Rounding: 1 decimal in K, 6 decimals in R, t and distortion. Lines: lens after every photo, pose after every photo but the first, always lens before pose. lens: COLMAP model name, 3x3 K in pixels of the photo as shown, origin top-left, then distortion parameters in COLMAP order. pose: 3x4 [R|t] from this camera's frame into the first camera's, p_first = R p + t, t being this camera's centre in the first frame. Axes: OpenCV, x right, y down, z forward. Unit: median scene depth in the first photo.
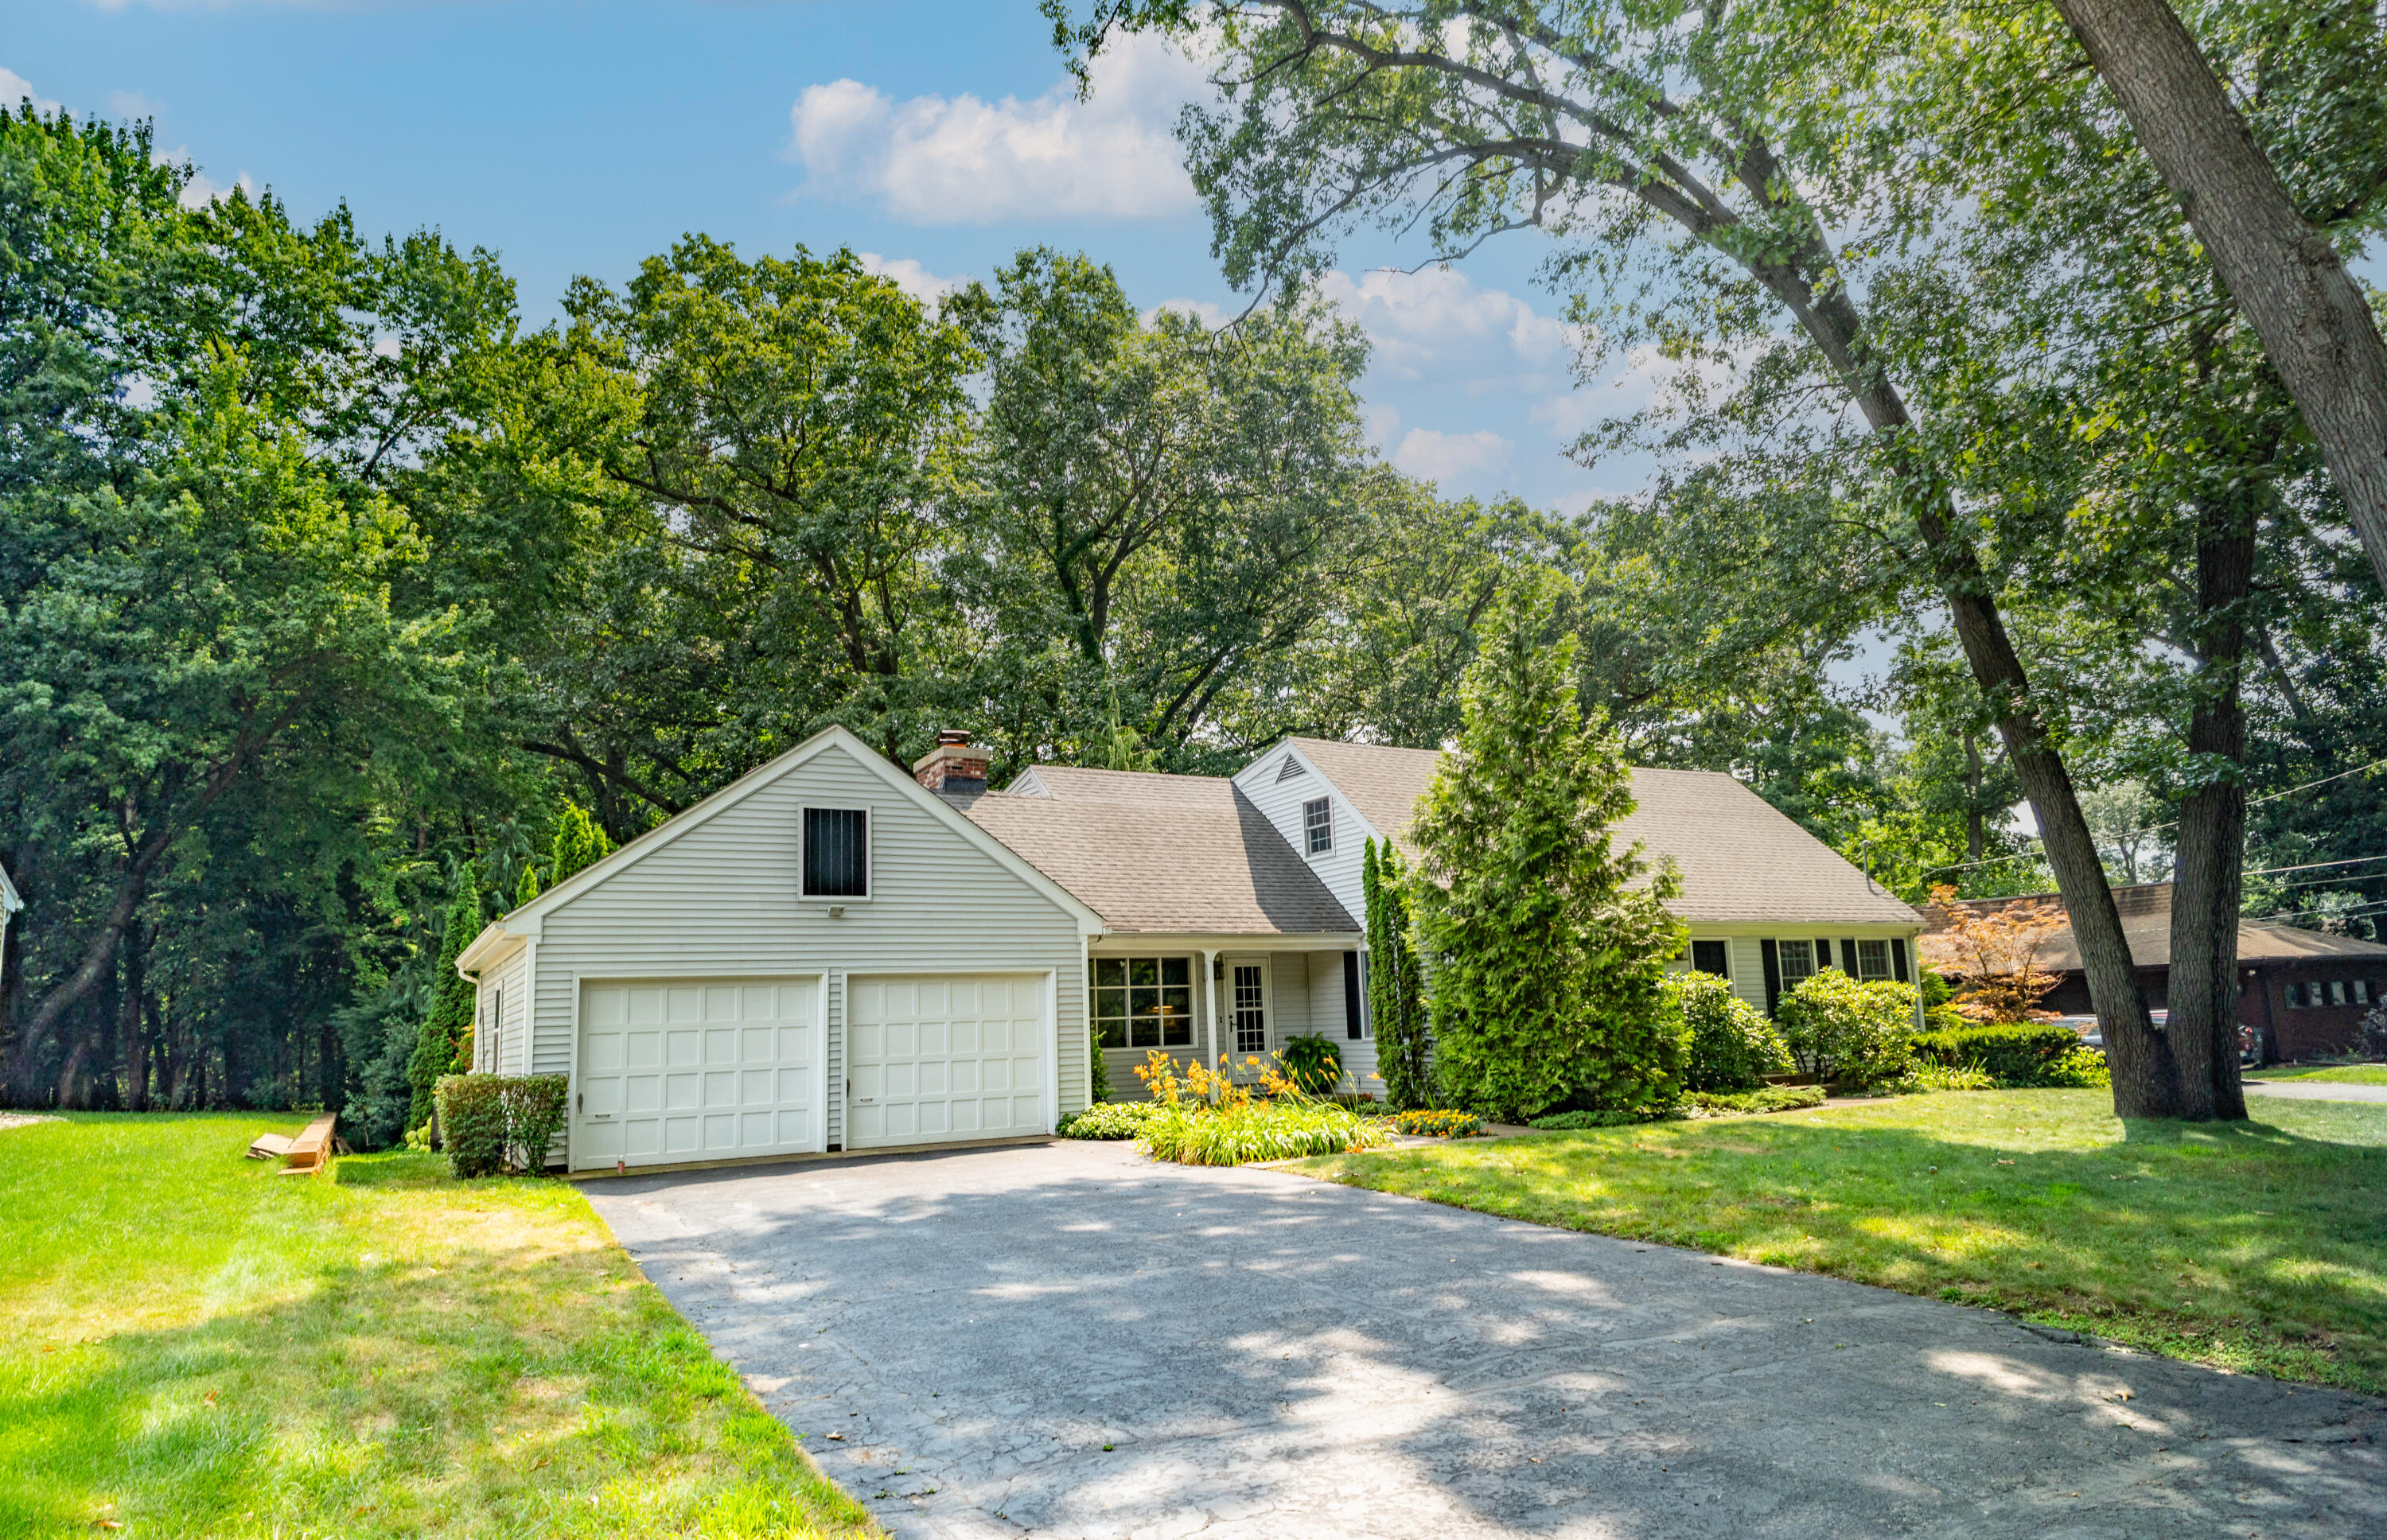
lens RADIAL K [[1530.8, 0, 1193.1], [0, 1530.8, 765.2], [0, 0, 1]] dist [0.004806, 0.000414]
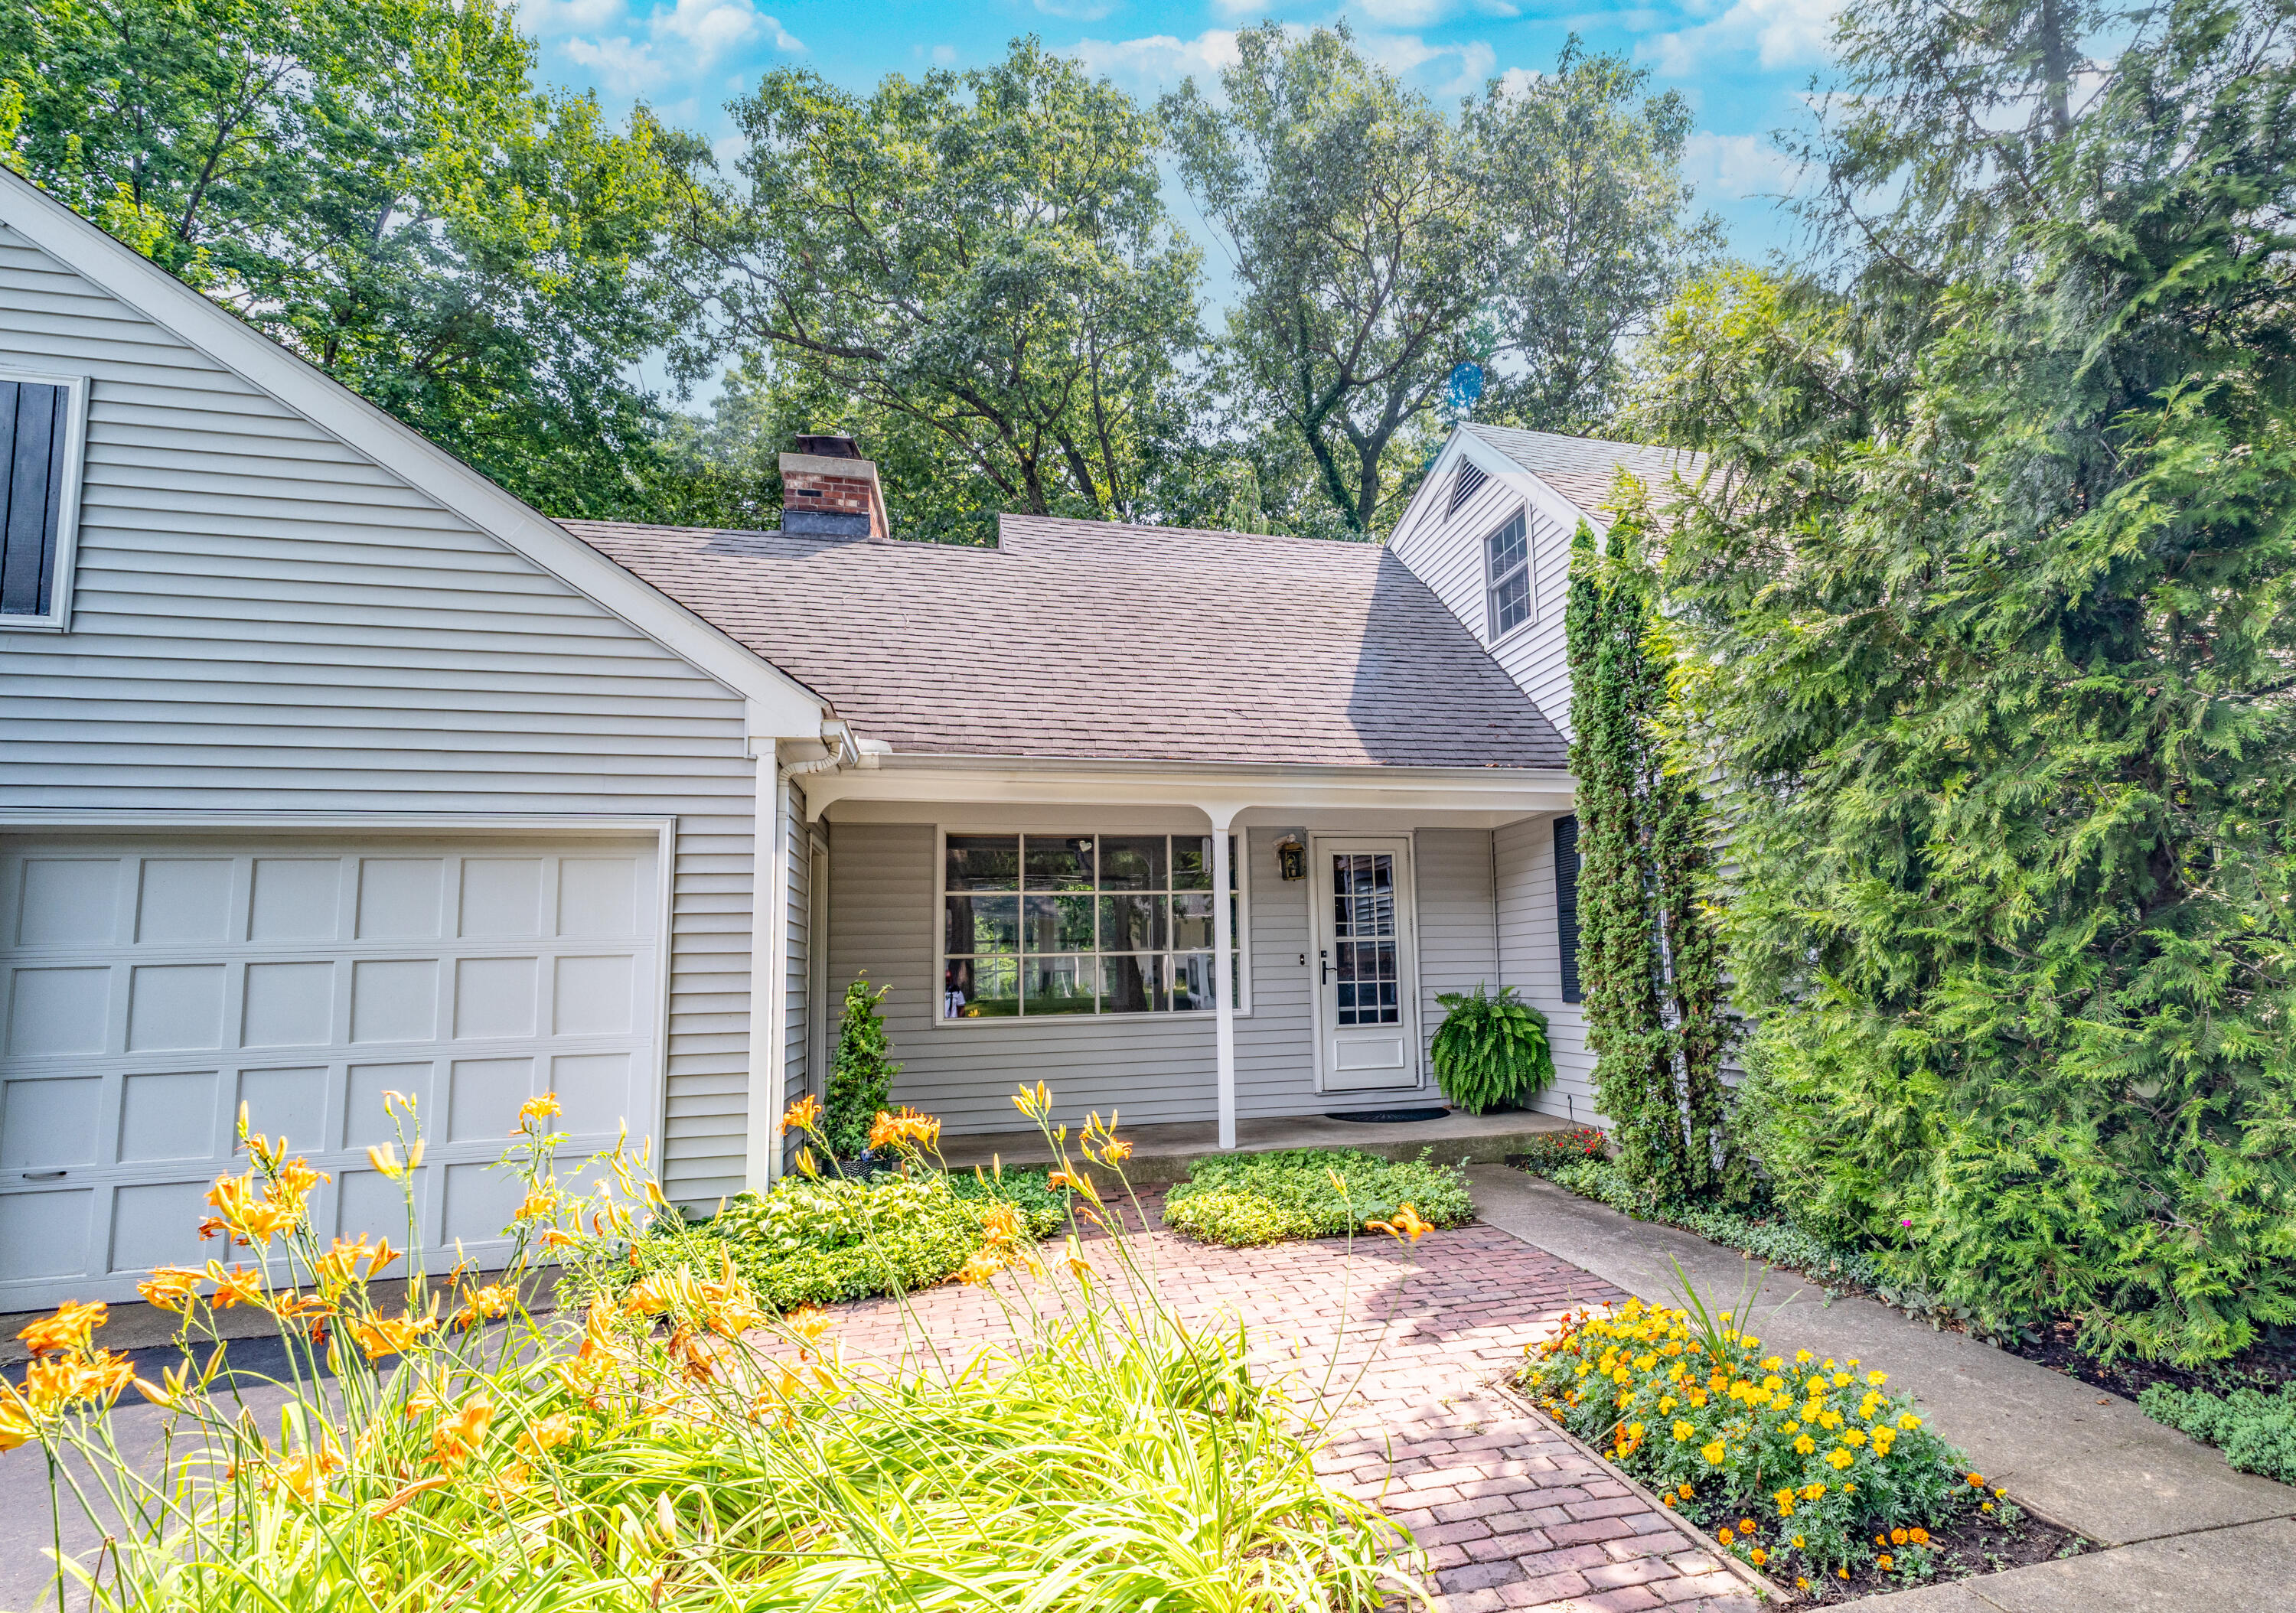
lens RADIAL K [[1444.3, 0, 1149.5], [0, 1444.3, 807.6], [0, 0, 1]] dist [0.018114, -0.001209]
pose [[0.965325, -0.020544, -0.260241, 0.108412], [0.036523, 0.997722, 0.056718, 0.102351], [0.258483, -0.064256, 0.963877, 0.622601]]
